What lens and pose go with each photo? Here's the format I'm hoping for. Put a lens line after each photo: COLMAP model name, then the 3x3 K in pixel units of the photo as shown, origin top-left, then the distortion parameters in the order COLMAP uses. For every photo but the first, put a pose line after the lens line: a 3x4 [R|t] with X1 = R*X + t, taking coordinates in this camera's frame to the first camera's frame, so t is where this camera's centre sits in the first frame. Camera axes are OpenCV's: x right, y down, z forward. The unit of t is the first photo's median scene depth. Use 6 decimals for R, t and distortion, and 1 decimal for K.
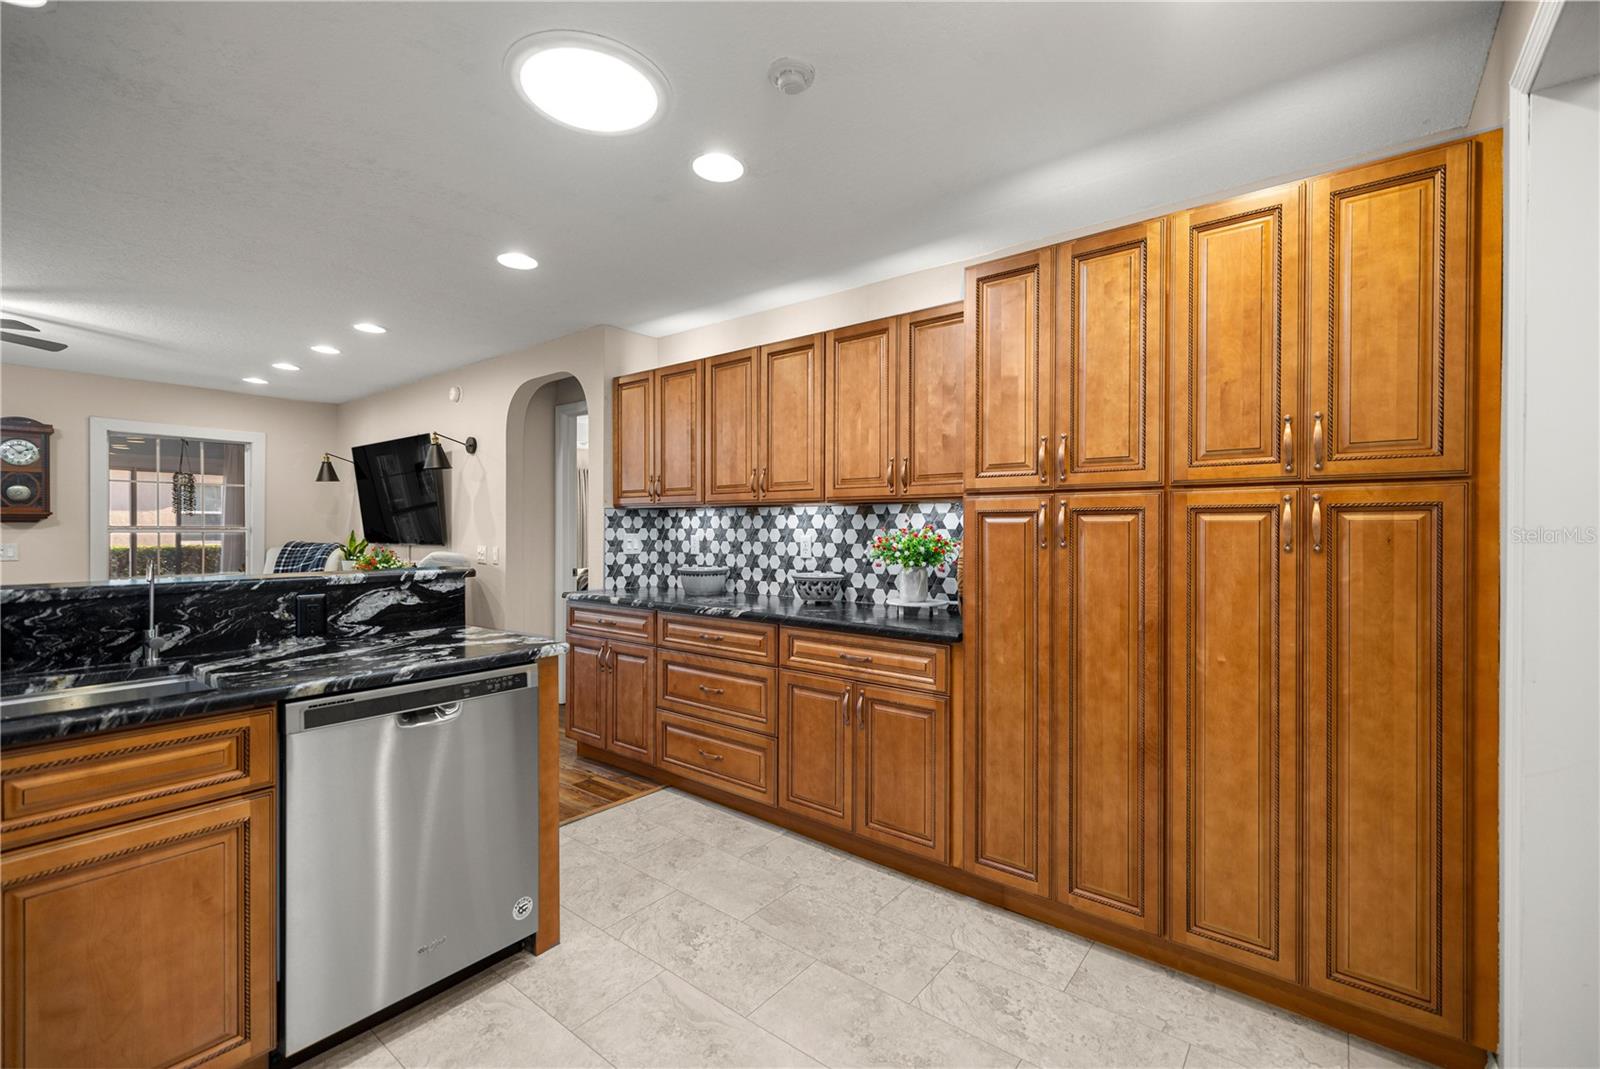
lens RADIAL K [[673.9, 0, 802.2], [0, 673.9, 532.2], [0, 0, 1]] dist [0.001996, -0.001109]
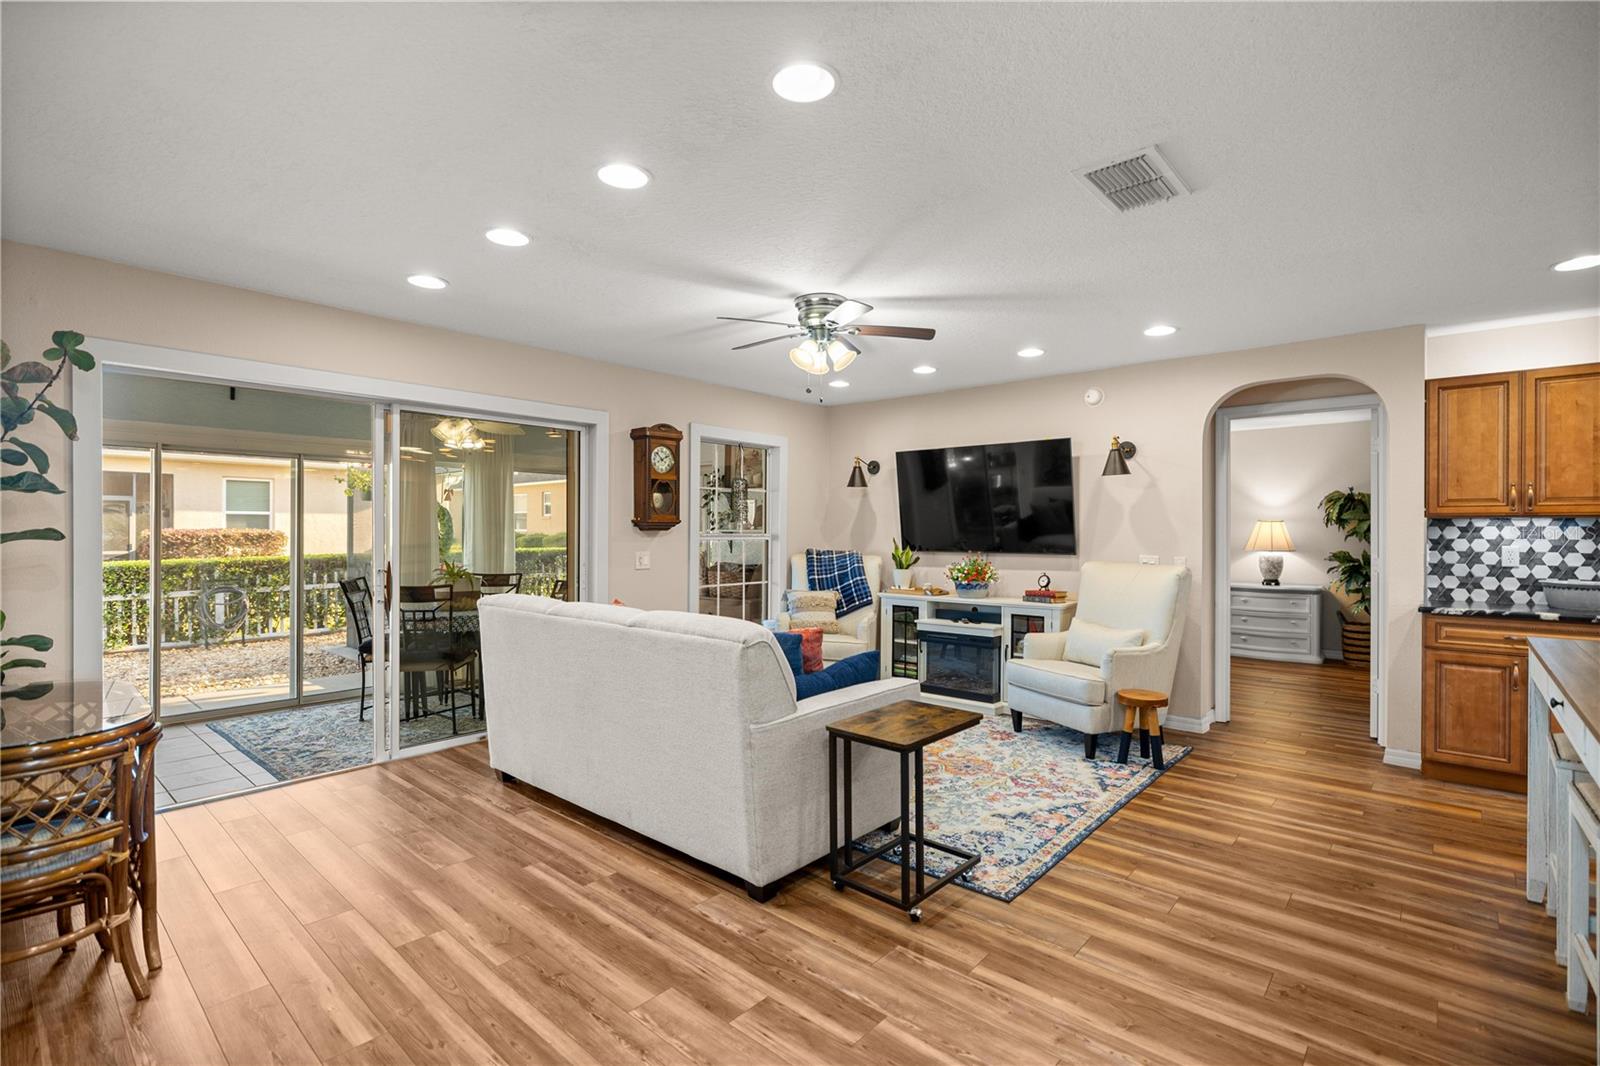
lens RADIAL K [[734.5, 0, 799.0], [0, 734.5, 530.9], [0, 0, 1]] dist [-0.006855, -0.000023]
pose [[0.998009, 0.001450, -0.063055, -1.180859], [-0.001821, 0.999981, -0.005832, -0.010033], [0.063046, 0.005935, 0.997993, -0.088125]]
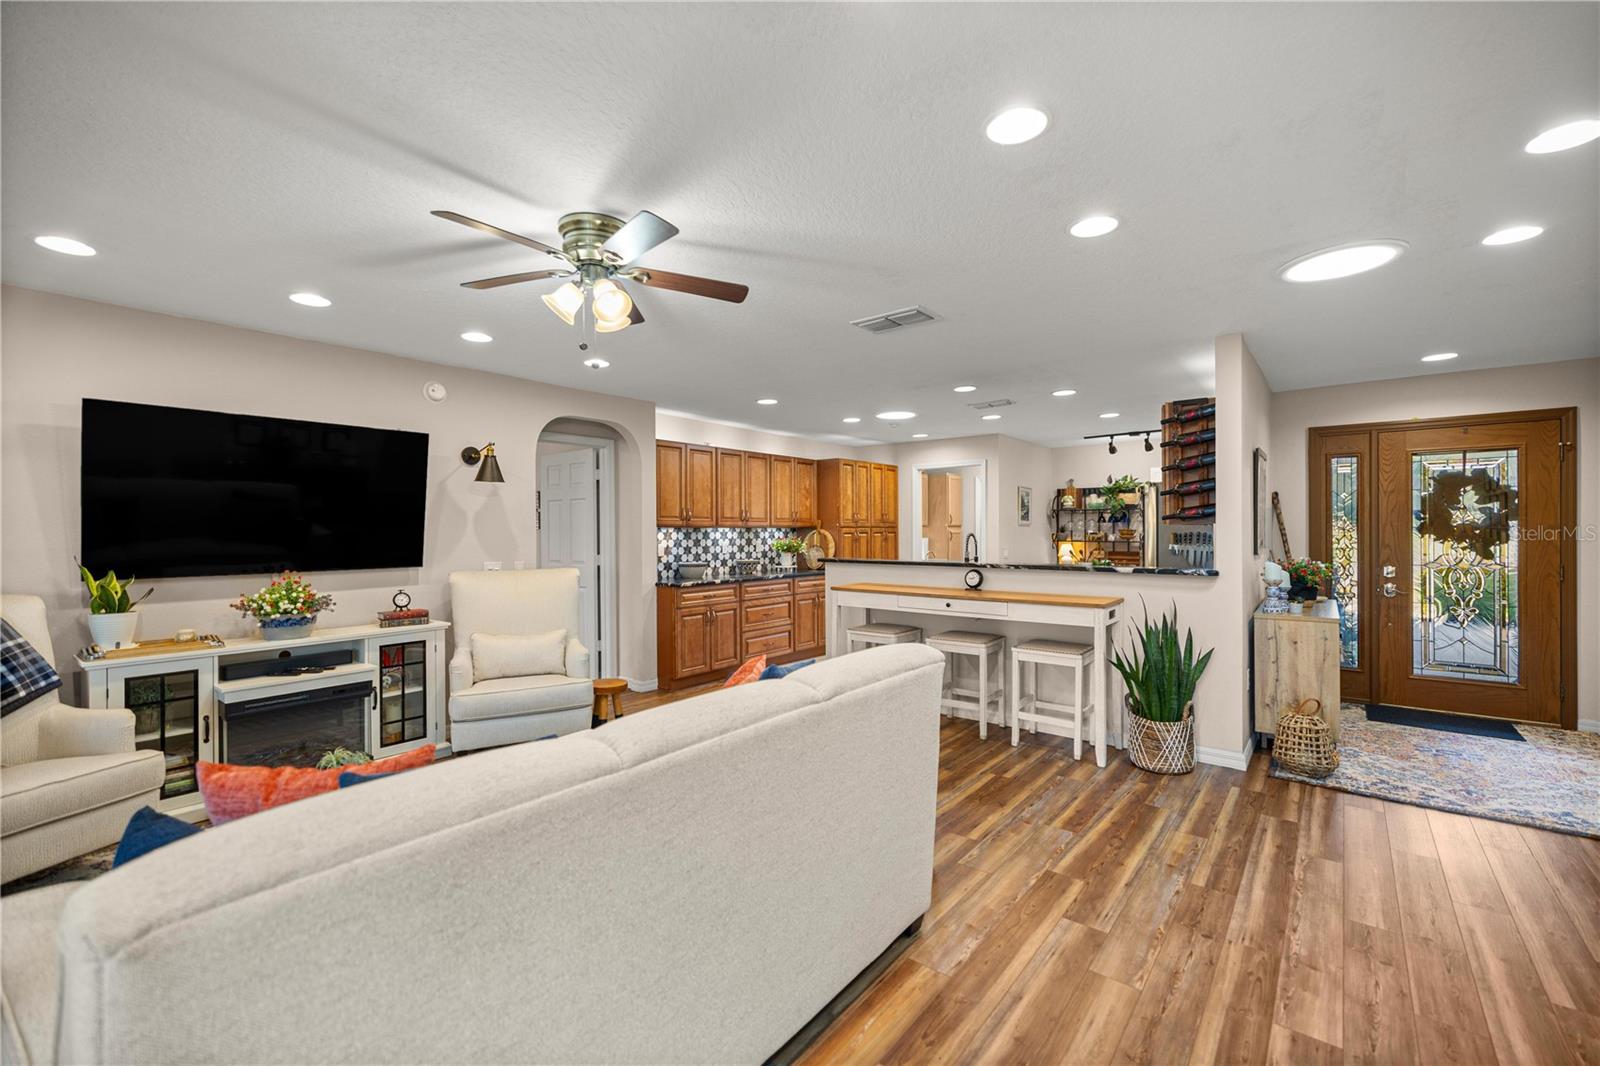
lens RADIAL K [[673.9, 0, 798.9], [0, 673.9, 530.7], [0, 0, 1]] dist [0.001996, -0.001109]
pose [[0.016628, -0.002226, 0.999859, -1.882643], [0.010987, 0.999938, 0.002043, -0.029228], [-0.999801, 0.010952, 0.016652, 0.704873]]
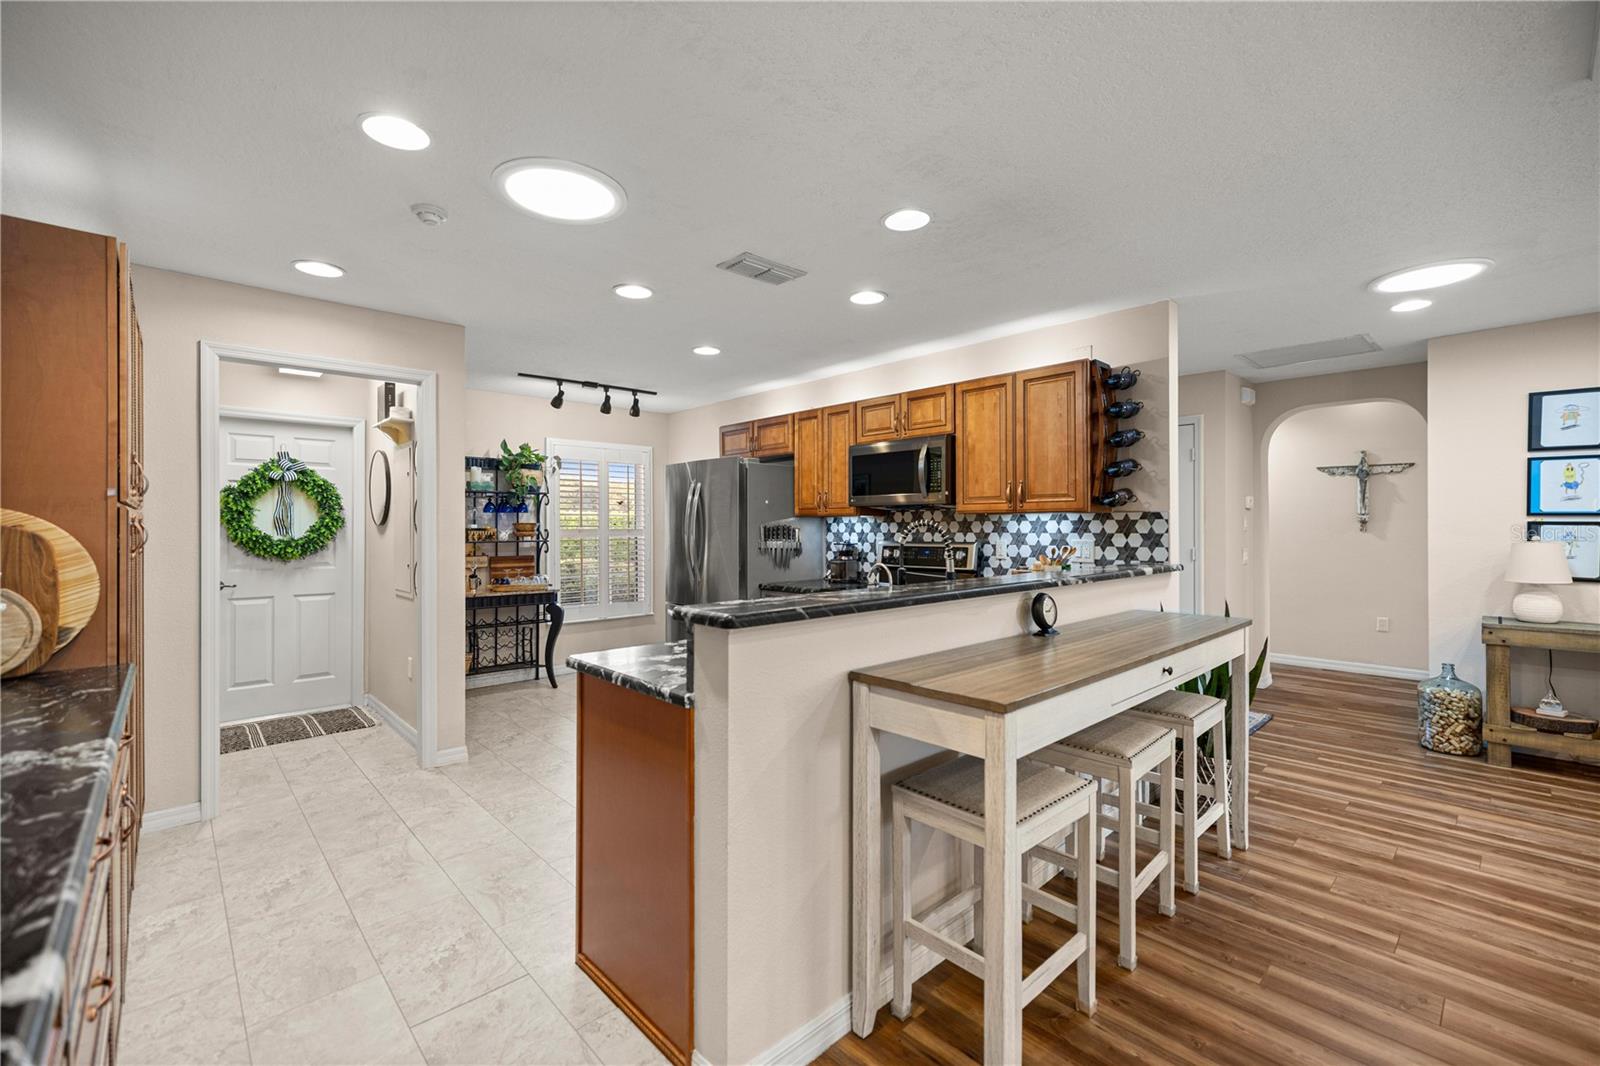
lens RADIAL K [[673.9, 0, 809.5], [0, 673.9, 523.7], [0, 0, 1]] dist [0.001996, -0.001109]
pose [[-0.988671, 0.002396, 0.150081, -0.468054], [0.002740, 0.999994, 0.002085, -0.016797], [-0.150075, 0.002473, -0.988671, 1.061657]]
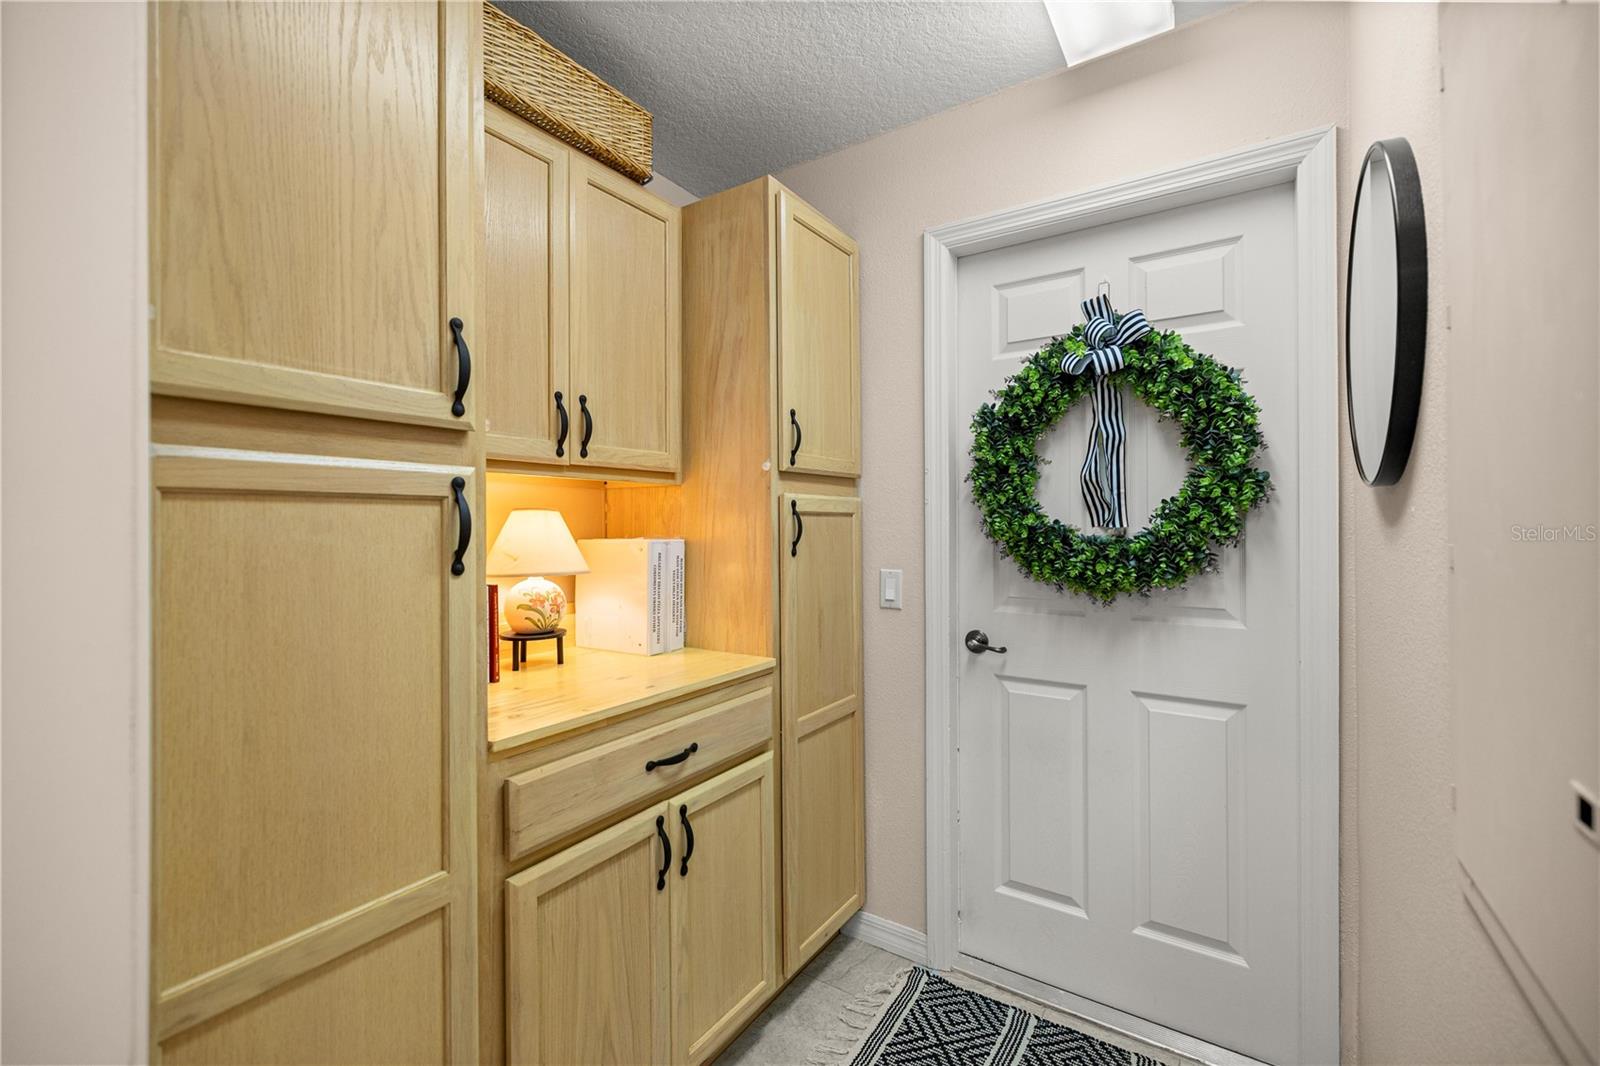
lens RADIAL K [[673.9, 0, 789.2], [0, 673.9, 518.5], [0, 0, 1]] dist [0.001996, -0.001109]
pose [[-0.067594, 0.007735, 0.997683, 0.251853], [0.007410, 0.999946, -0.007251, 0.001141], [-0.997685, 0.006903, -0.067648, 0.199197]]
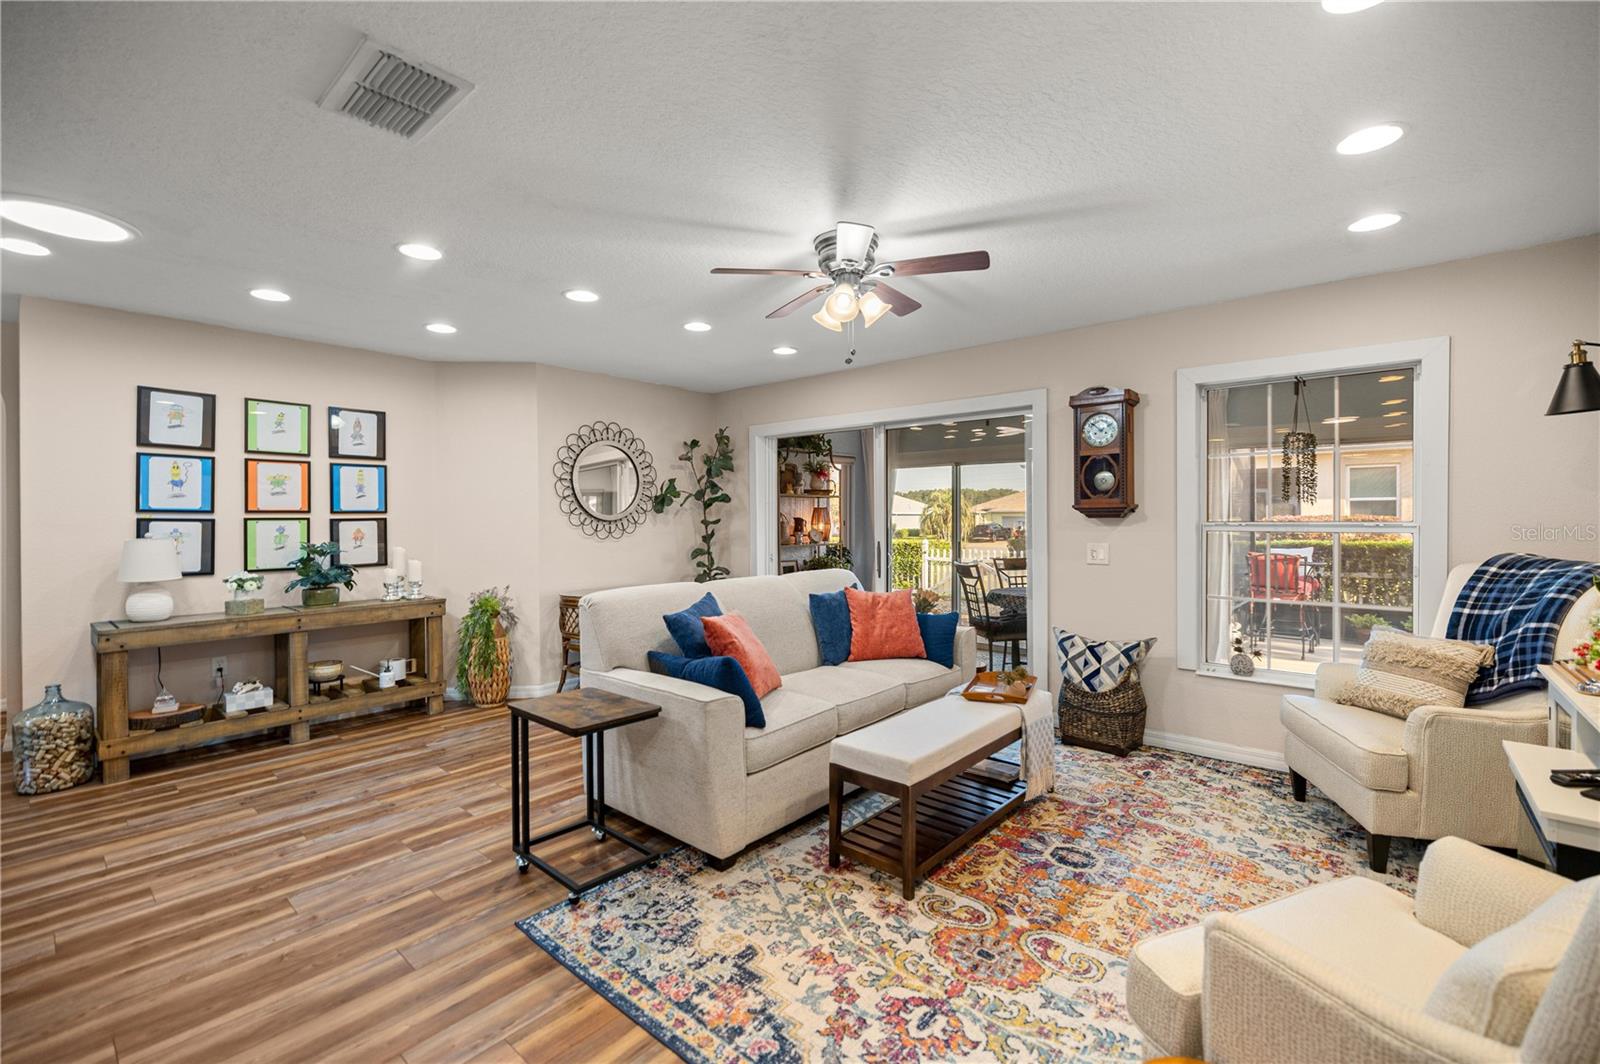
lens RADIAL K [[673.9, 0, 798.9], [0, 673.9, 523.4], [0, 0, 1]] dist [0.001996, -0.001109]
pose [[-0.047098, 0.007459, -0.998862, -0.448901], [-0.002156, 0.999969, 0.007569, -0.017217], [0.998888, 0.002510, -0.047081, 0.898356]]
